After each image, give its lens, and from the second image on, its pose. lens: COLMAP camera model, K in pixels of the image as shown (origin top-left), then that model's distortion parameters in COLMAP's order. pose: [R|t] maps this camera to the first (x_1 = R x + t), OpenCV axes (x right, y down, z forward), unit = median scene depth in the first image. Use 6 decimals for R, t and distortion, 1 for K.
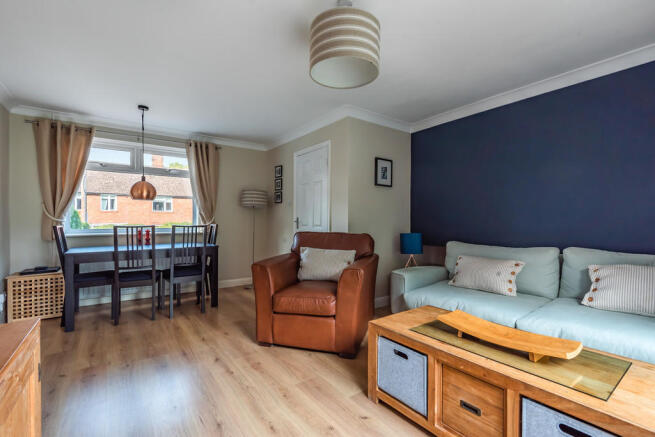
lens RADIAL K [[294.4, 0, 325.6], [0, 294.4, 219.9], [0, 0, 1]] dist [-0.001616, -0.000392]
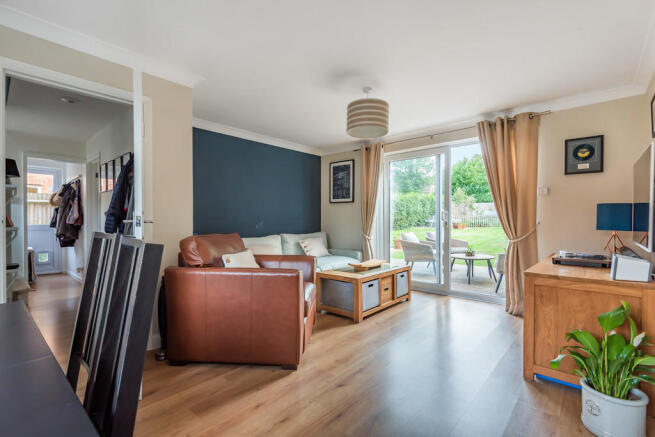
lens RADIAL K [[294.4, 0, 325.6], [0, 294.4, 219.9], [0, 0, 1]] dist [-0.001616, -0.000392]
pose [[-0.194933, -0.003453, 0.980810, -0.771035], [0.004731, 0.999979, 0.004461, -0.002745], [-0.980805, 0.005510, -0.194913, 0.783310]]
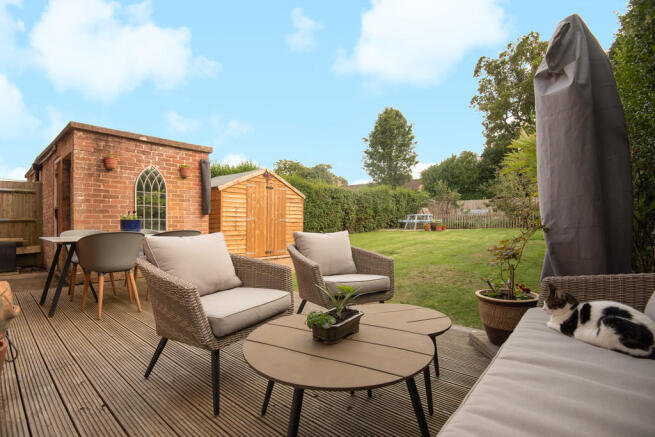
lens RADIAL K [[299.8, 0, 330.3], [0, 299.8, 221.2], [0, 0, 1]] dist [-0.001906, -0.000442]
pose [[-0.236034, 0.002073, 0.971743, 0.398254], [0.003194, 0.999994, -0.001357, 0.067158], [-0.971740, 0.002783, -0.236039, -0.308846]]
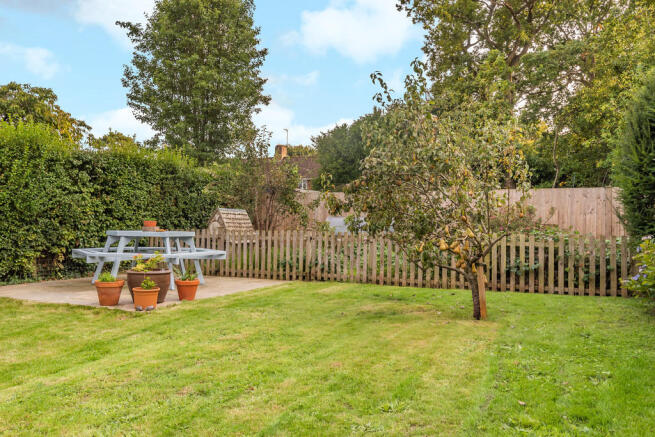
lens RADIAL K [[486.7, 0, 327.5], [0, 486.7, 218.5], [0, 0, 1]] dist [0.000350, 0.116655]
pose [[-0.456318, 0.008479, 0.889777, 2.772174], [-0.020683, 0.999583, -0.020132, -0.101882], [-0.889577, -0.027590, -0.455952, -2.995730]]
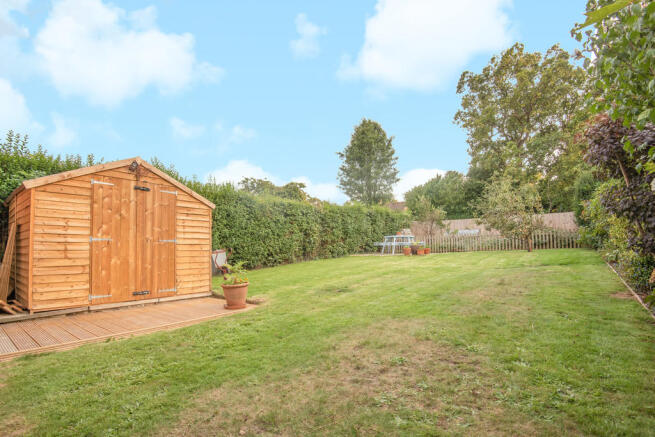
lens RADIAL K [[304.2, 0, 328.3], [0, 304.2, 239.0], [0, 0, 1]] dist [-0.013383, -0.000065]
pose [[-0.271430, 0.030421, 0.961977, 1.177353], [0.015961, 0.999505, -0.027104, 0.100697], [-0.962326, 0.007998, -0.271782, -0.901457]]
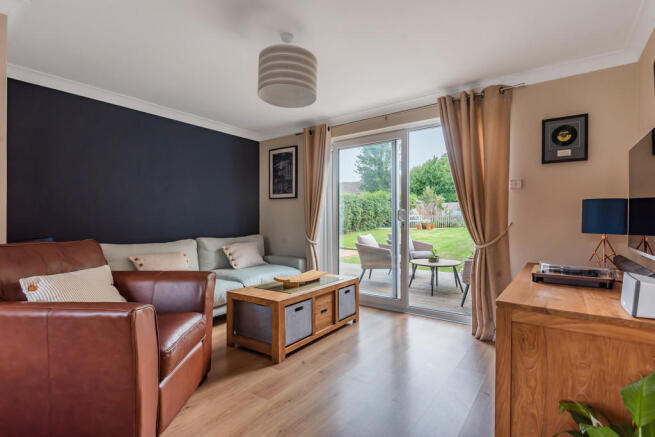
lens RADIAL K [[310.6, 0, 327.5], [0, 310.6, 218.5], [0, 0, 1]] dist [0.004184, 0.000280]
pose [[-0.299736, 0.000316, 0.954022, -0.597440], [0.002543, 0.999997, 0.000468, -0.001540], [-0.954019, 0.002566, -0.299735, 0.614680]]
